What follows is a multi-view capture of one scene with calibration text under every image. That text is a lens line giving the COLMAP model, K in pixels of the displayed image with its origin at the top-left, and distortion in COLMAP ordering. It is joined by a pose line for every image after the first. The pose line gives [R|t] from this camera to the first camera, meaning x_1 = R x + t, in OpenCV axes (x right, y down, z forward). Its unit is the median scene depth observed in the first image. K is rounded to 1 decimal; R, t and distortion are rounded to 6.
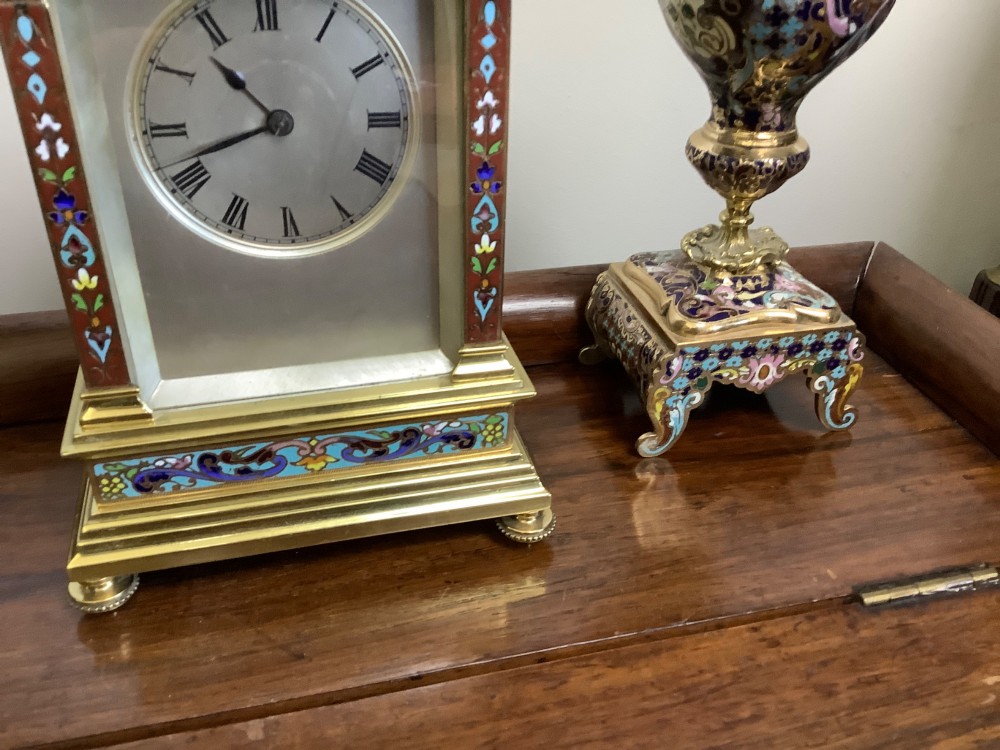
lens RADIAL K [[899.8, 0, 501.7], [0, 899.8, 369.9], [0, 0, 1]] dist [0.112989, -0.242616]
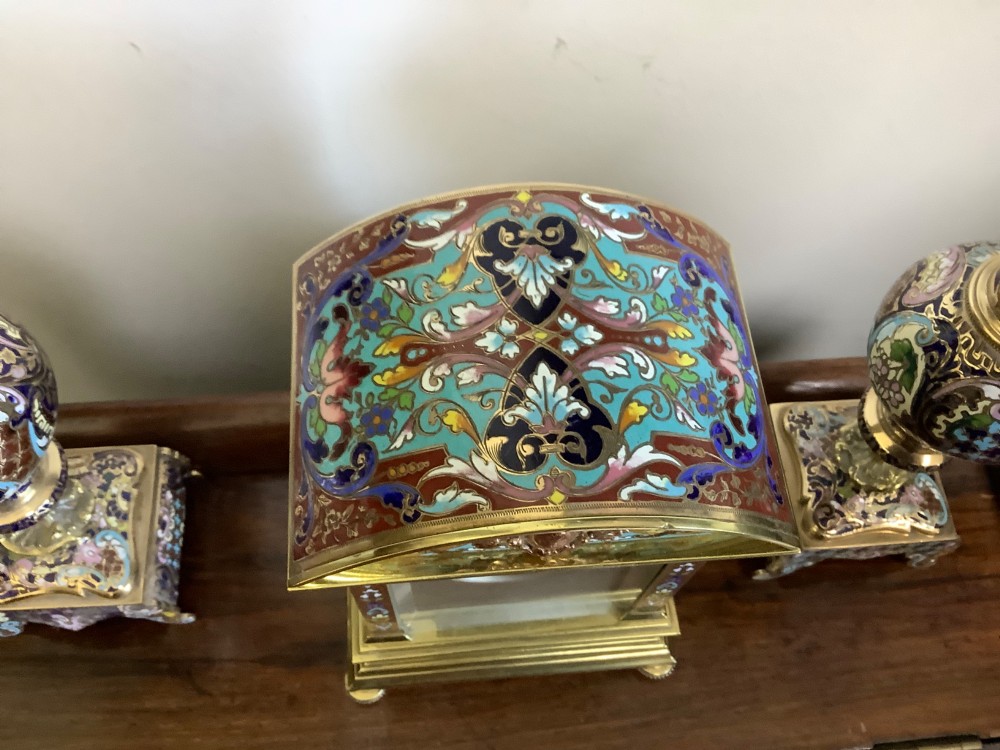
lens RADIAL K [[941.1, 0, 505.0], [0, 941.1, 369.7], [0, 0, 1]] dist [-0.016483, 0.000000]
pose [[0.985786, 0.157670, -0.058013, -0.188651], [-0.103053, 0.840198, 0.532398, -0.963552], [0.132685, -0.518852, 0.844504, -0.010071]]
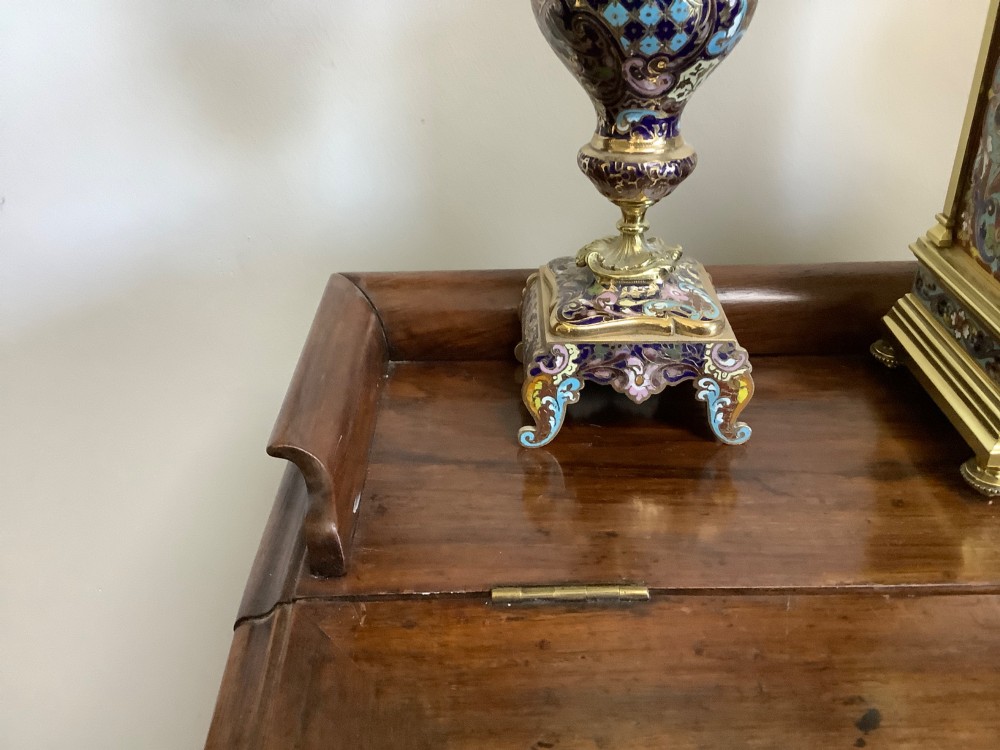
lens RADIAL K [[899.8, 0, 507.1], [0, 899.8, 378.2], [0, 0, 1]] dist [0.112989, -0.242616]
pose [[0.968751, 0.087198, -0.232203, -0.734505], [-0.093200, 0.995535, -0.014983, 0.174485], [0.229860, 0.036156, 0.972552, -0.301458]]
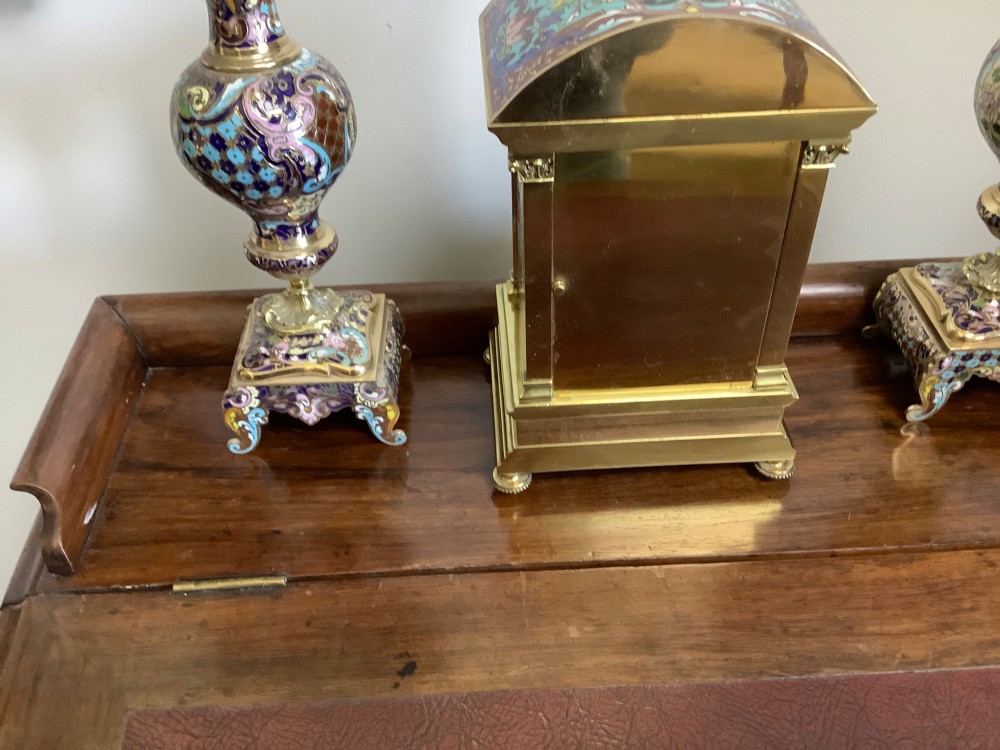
lens RADIAL K [[899.8, 0, 503.7], [0, 899.8, 371.4], [0, 0, 1]] dist [0.112989, -0.242616]
pose [[0.976398, 0.100563, -0.191140, -0.223896], [-0.066610, 0.982058, 0.176422, -0.215618], [0.205452, -0.159526, 0.965578, -0.543681]]
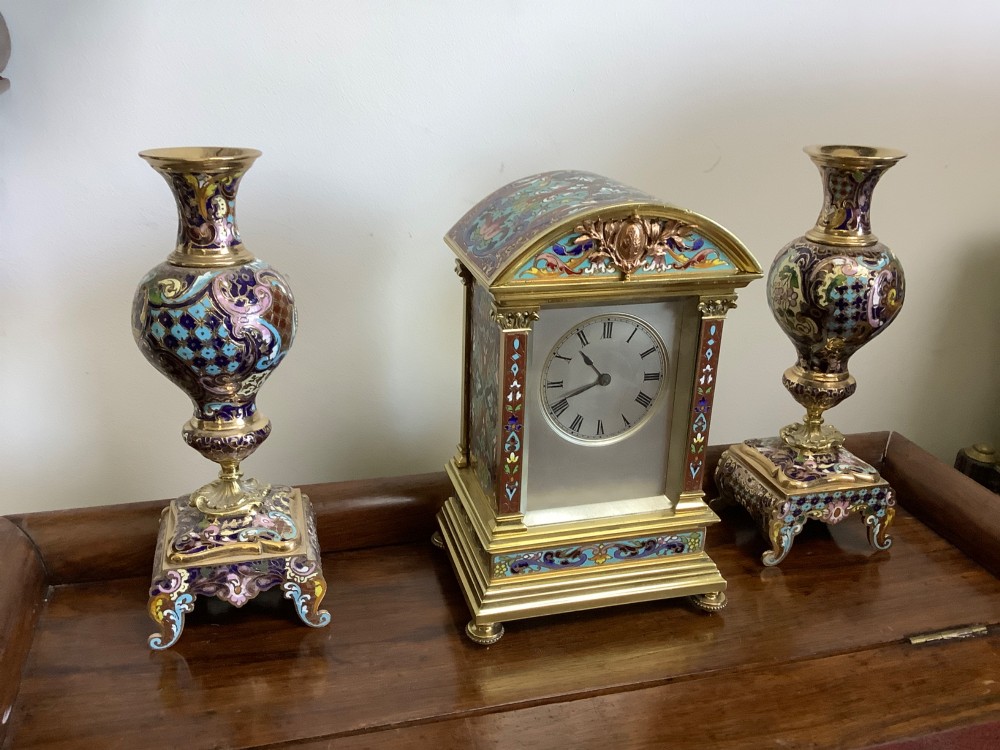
lens RADIAL K [[899.8, 0, 501.7], [0, 899.8, 379.0], [0, 0, 1]] dist [0.112989, -0.242616]
pose [[0.999886, -0.000928, 0.015079, -0.400896], [0.003614, 0.983824, -0.179100, 0.067346], [-0.014668, 0.179134, 0.983715, -0.770147]]
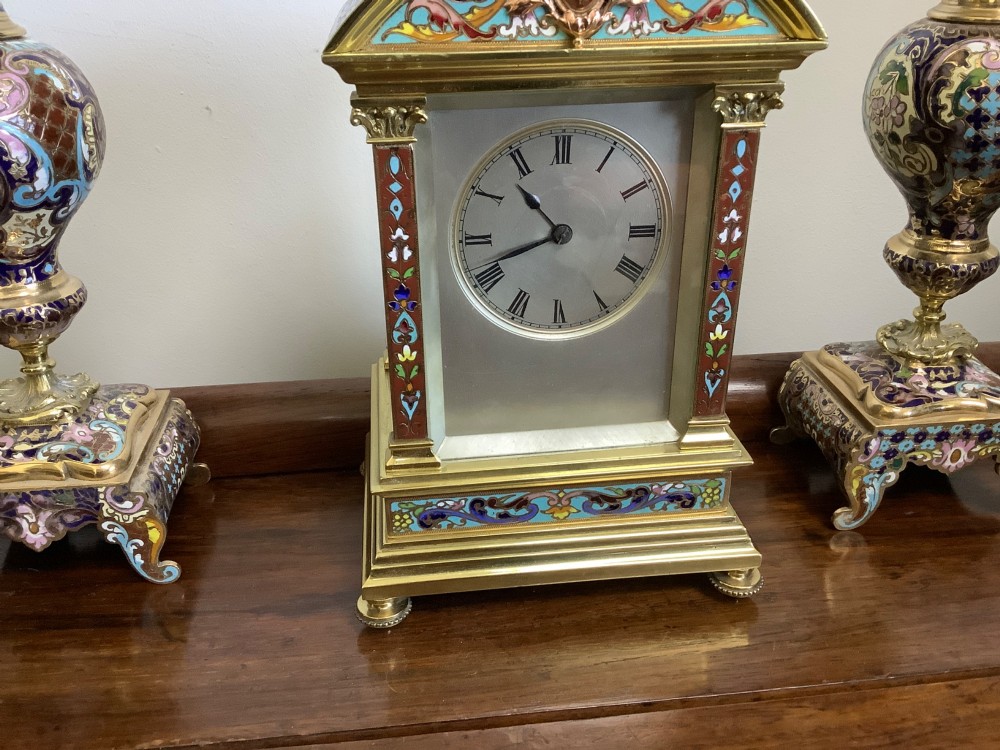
lens RADIAL K [[899.8, 0, 501.4], [0, 899.8, 375.0], [0, 0, 1]] dist [0.112989, -0.242616]
pose [[0.990053, 0.031892, -0.137030, -0.118704], [-0.043715, 0.995494, -0.084149, 0.024944], [0.133729, 0.089303, 0.986986, -0.180341]]
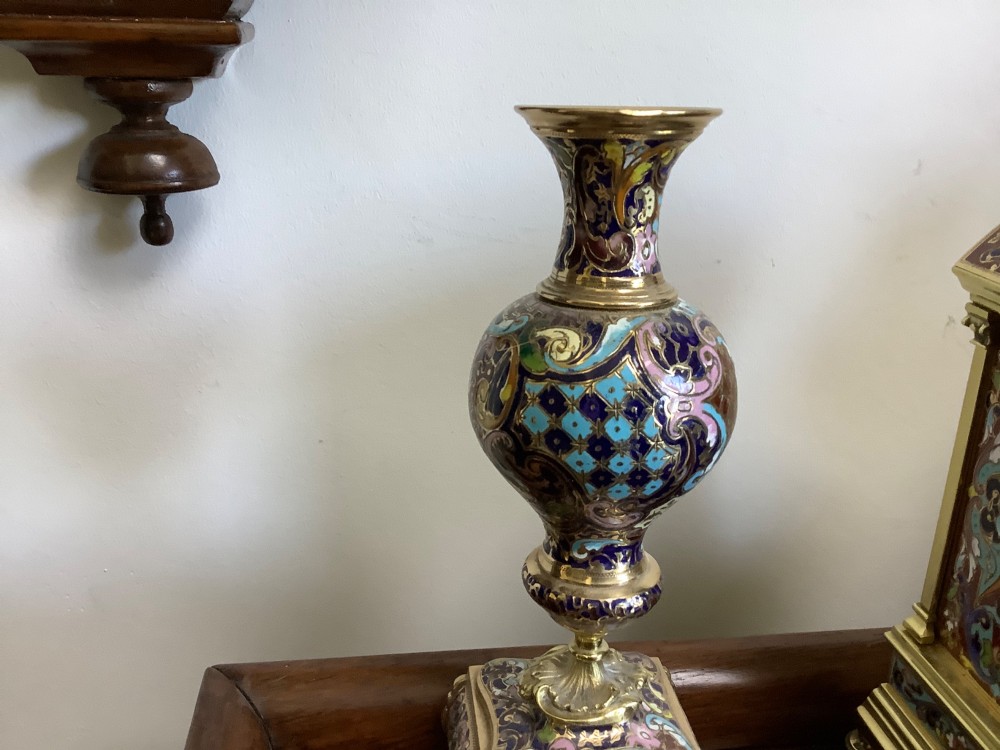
lens RADIAL K [[899.8, 0, 502.6], [0, 899.8, 372.3], [0, 0, 1]] dist [0.112989, -0.242616]
pose [[0.992525, 0.042977, -0.114228, -0.861096], [-0.067046, 0.974070, -0.216082, -0.133231], [0.101979, 0.222125, 0.969670, -0.149866]]
